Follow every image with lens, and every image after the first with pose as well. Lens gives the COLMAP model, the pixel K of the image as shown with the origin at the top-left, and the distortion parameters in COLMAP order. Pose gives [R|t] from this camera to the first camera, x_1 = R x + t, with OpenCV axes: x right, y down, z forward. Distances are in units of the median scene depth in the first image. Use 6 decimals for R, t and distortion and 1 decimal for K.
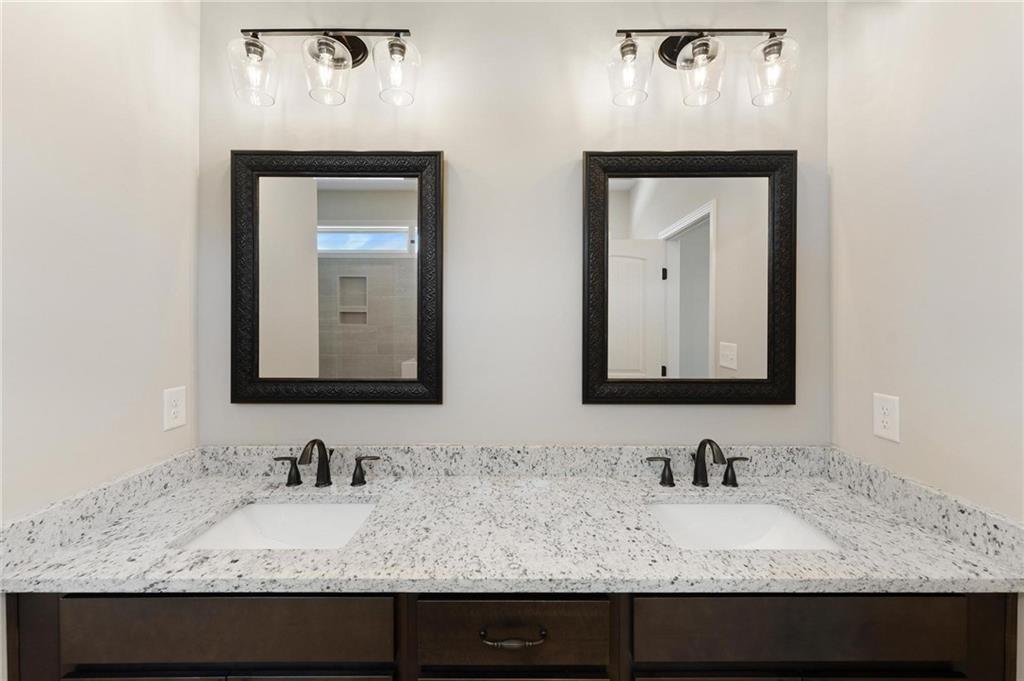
lens RADIAL K [[417.3, 0, 510.2], [0, 417.3, 321.5], [0, 0, 1]] dist [0.002964, 0.000360]
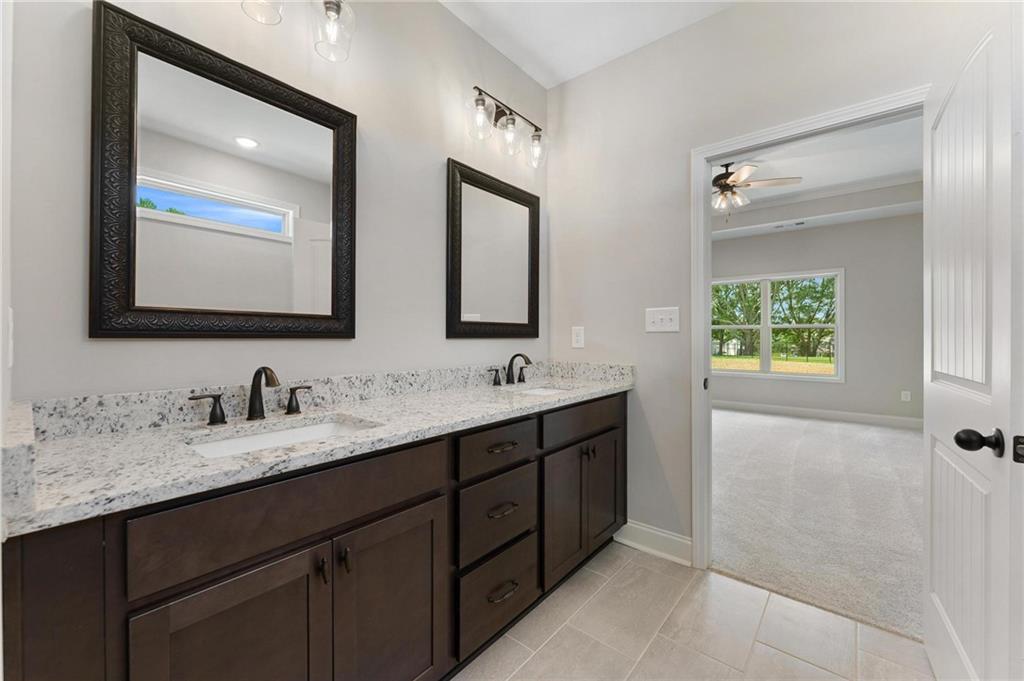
lens RADIAL K [[417.3, 0, 516.7], [0, 417.3, 331.7], [0, 0, 1]] dist [0.002964, 0.000360]
pose [[0.625192, 0.010238, 0.780404, -0.780310], [-0.001850, 0.999931, -0.011636, 0.194173], [-0.780469, 0.005831, 0.625168, -0.047759]]
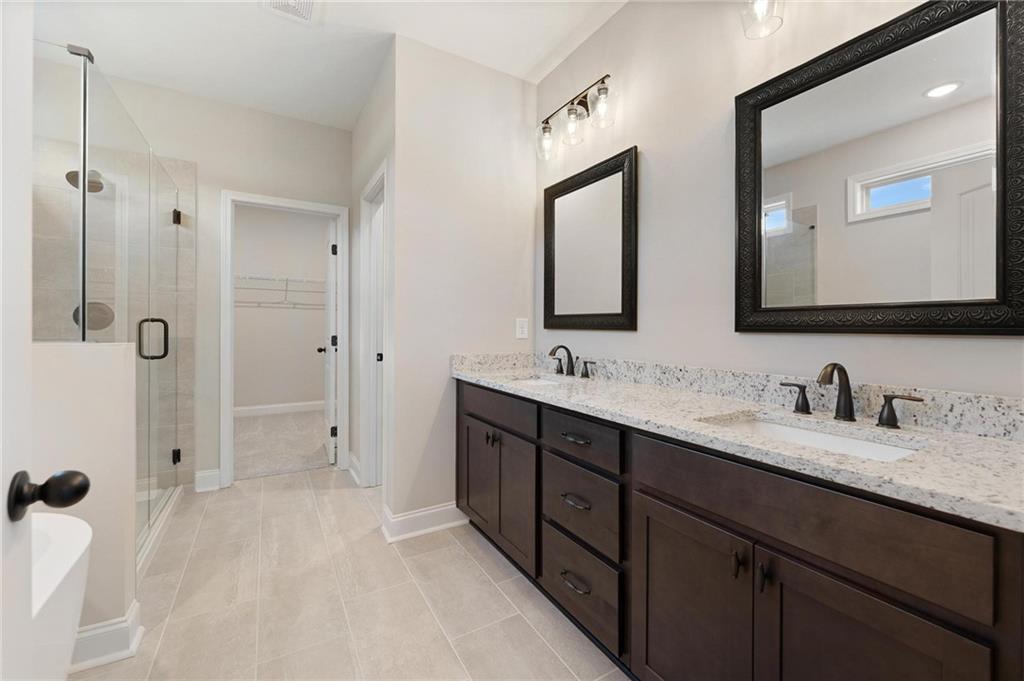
lens RADIAL K [[417.3, 0, 509.4], [0, 417.3, 326.8], [0, 0, 1]] dist [0.002964, 0.000360]
pose [[0.509958, 0.002019, -0.860197, 0.811890], [-0.008369, 0.999962, -0.002615, 0.194301], [0.860159, 0.008532, 0.509955, -0.048516]]
